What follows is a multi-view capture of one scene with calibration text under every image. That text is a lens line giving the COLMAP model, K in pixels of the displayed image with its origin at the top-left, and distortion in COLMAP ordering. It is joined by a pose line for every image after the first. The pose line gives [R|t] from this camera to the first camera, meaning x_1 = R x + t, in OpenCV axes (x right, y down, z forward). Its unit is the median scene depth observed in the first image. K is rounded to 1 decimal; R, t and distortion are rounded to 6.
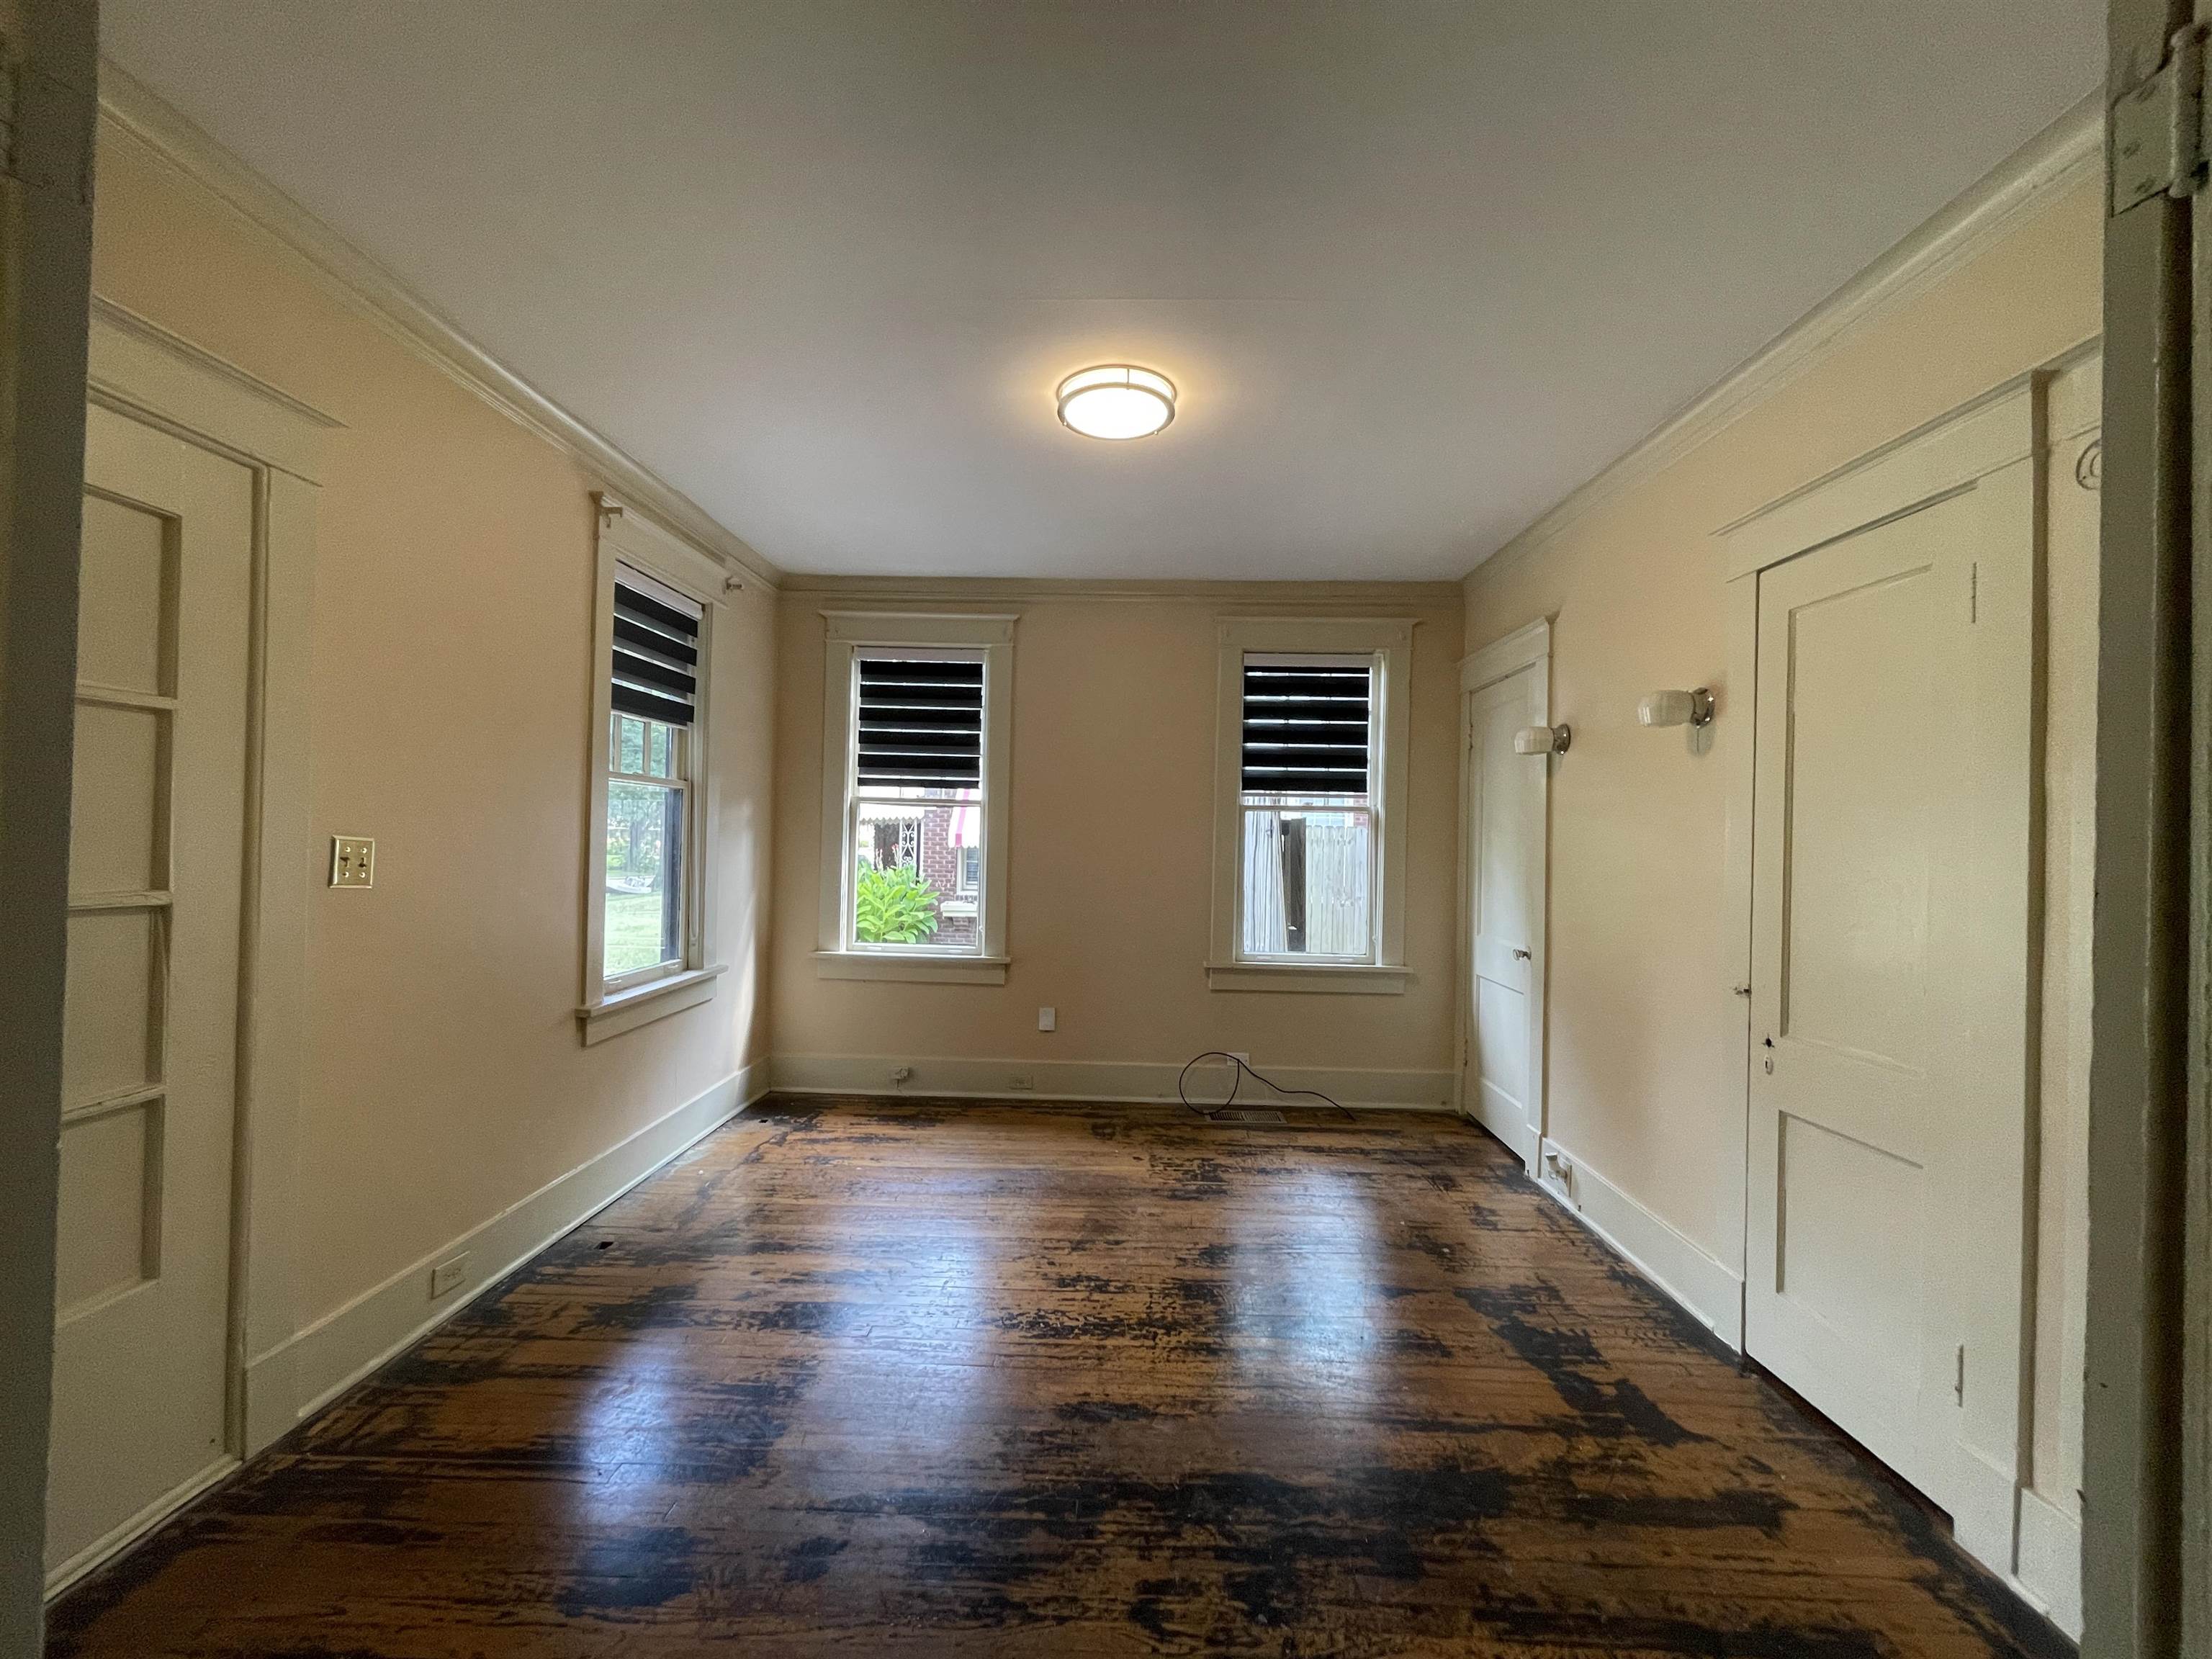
lens RADIAL K [[889.3, 0, 1109.3], [0, 889.3, 829.6], [0, 0, 1]] dist [-0.004428, -0.000111]
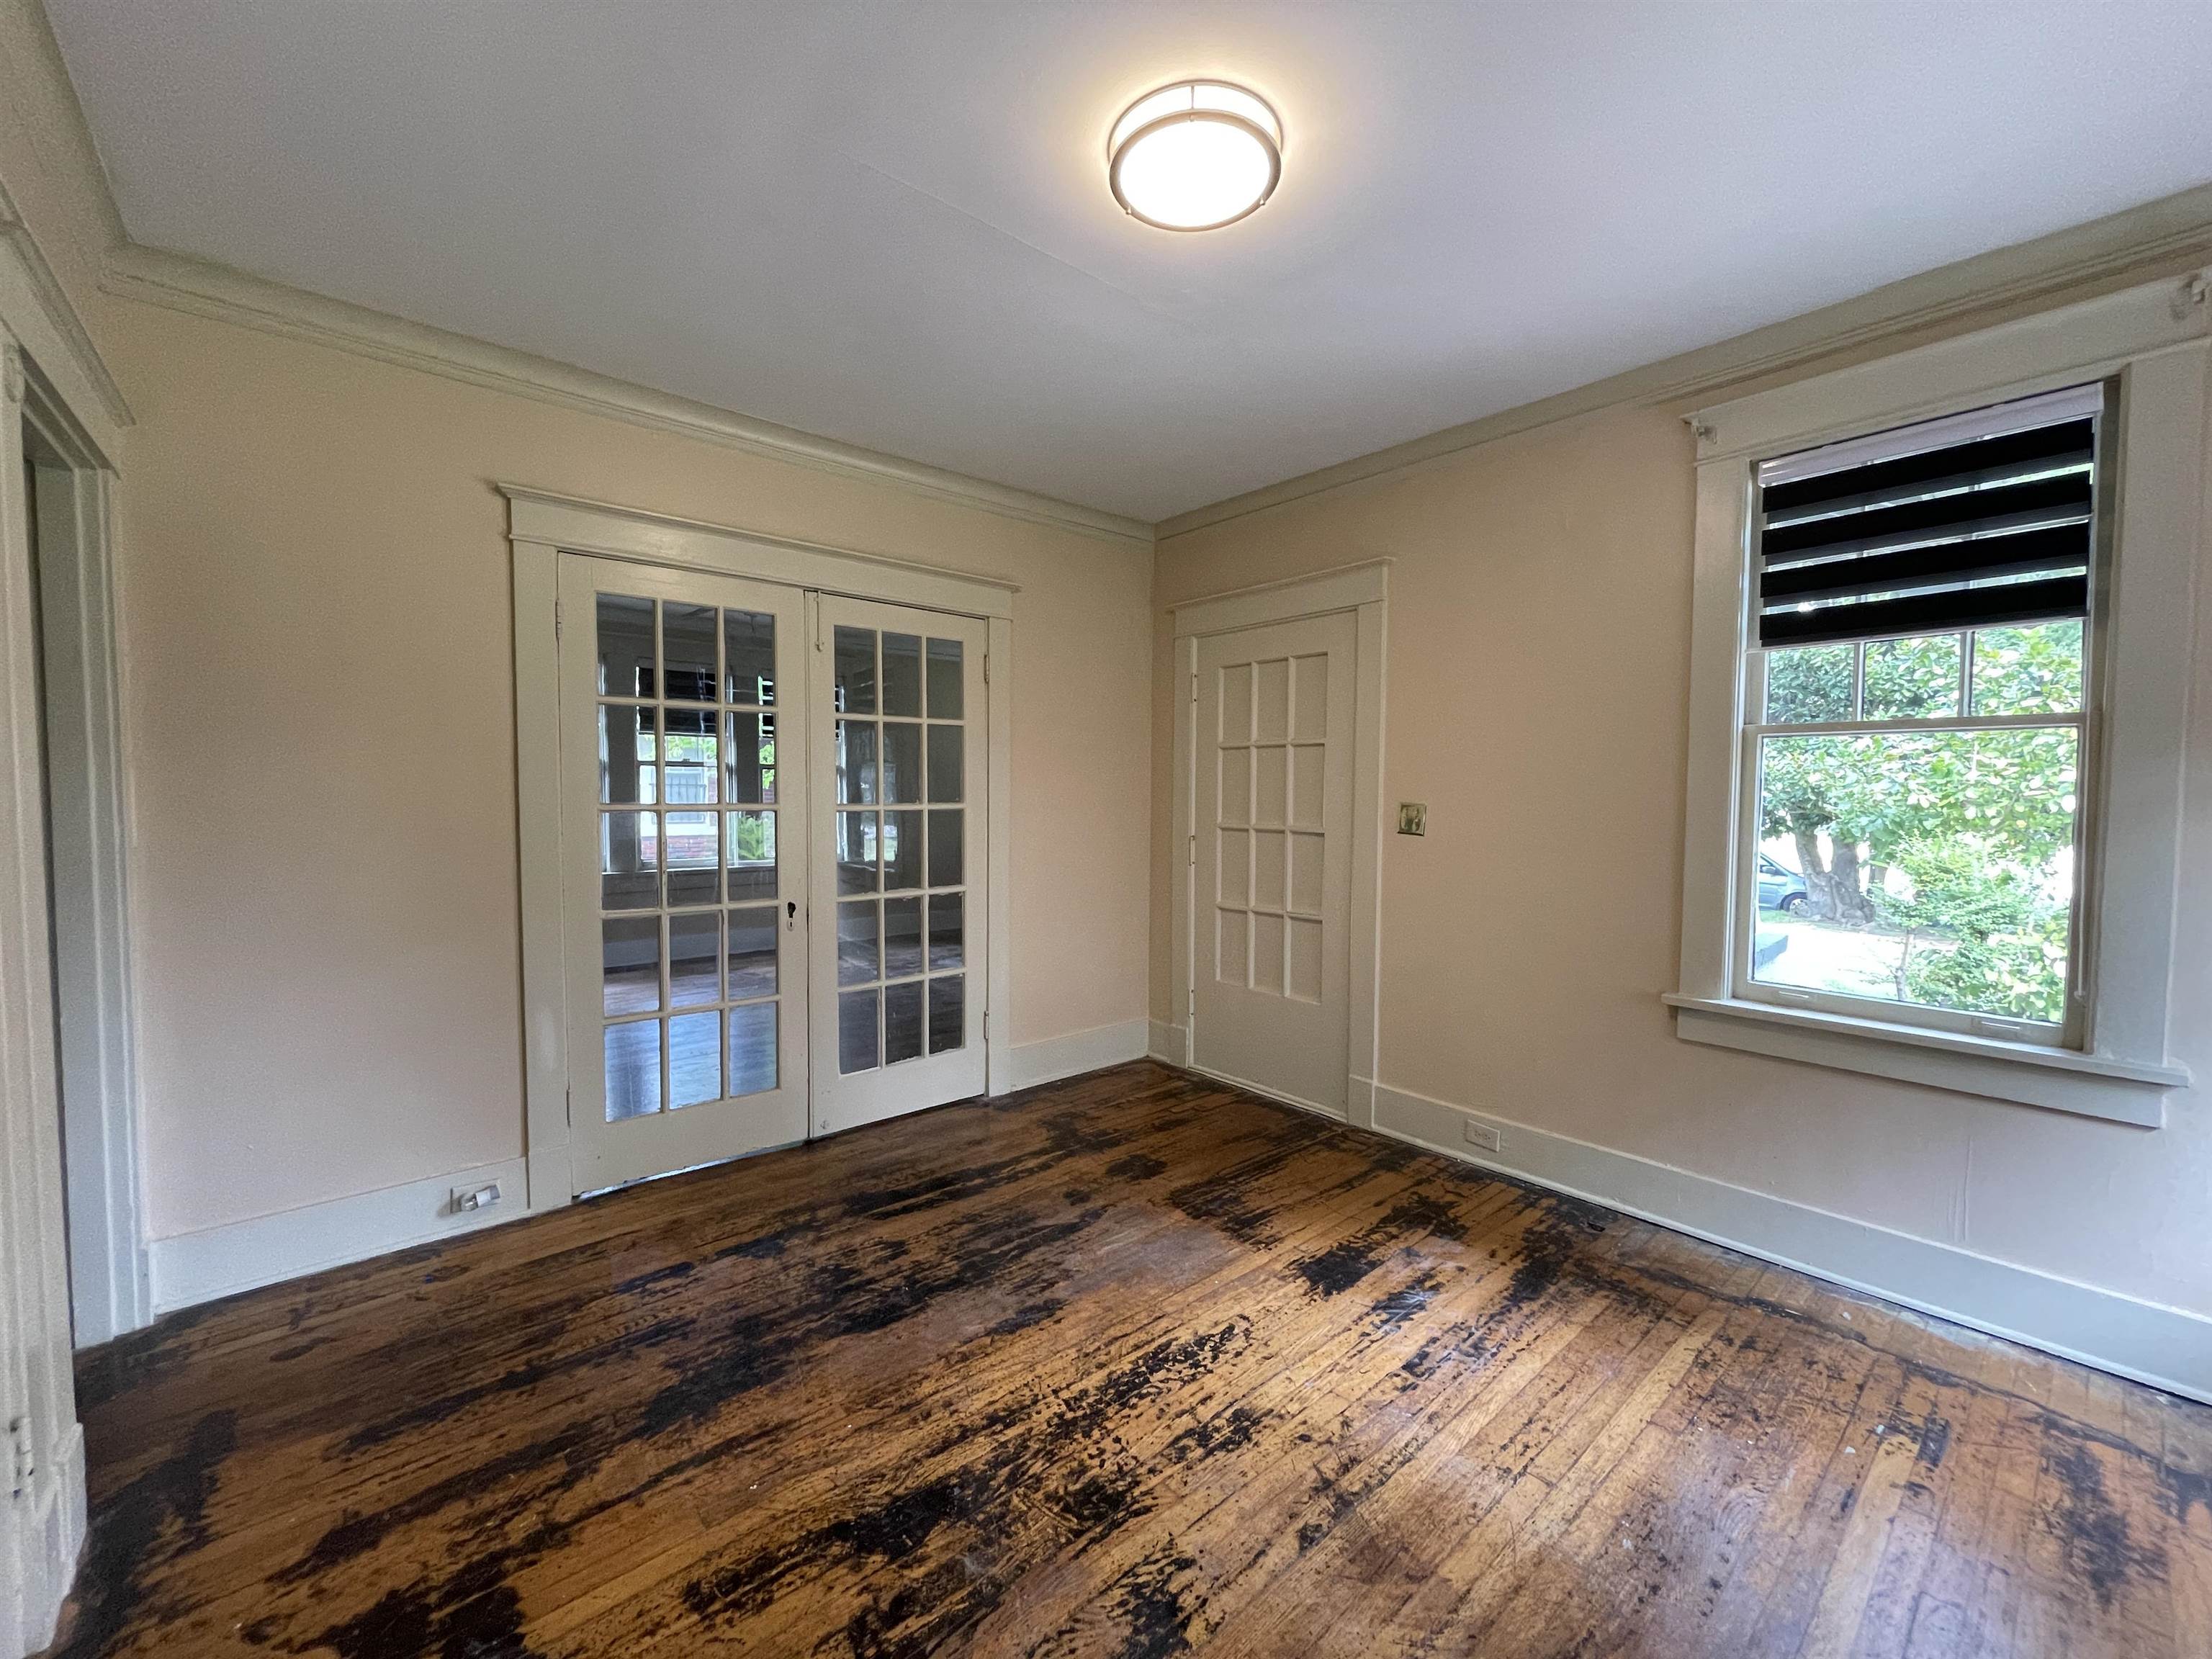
lens RADIAL K [[889.3, 0, 1099.3], [0, 889.3, 832.5], [0, 0, 1]] dist [-0.004428, -0.000111]
pose [[-0.742163, 0.004433, -0.670205, 0.561480], [-0.016793, 0.999541, 0.025207, 0.026793], [0.670009, 0.029962, -0.741748, 1.577339]]
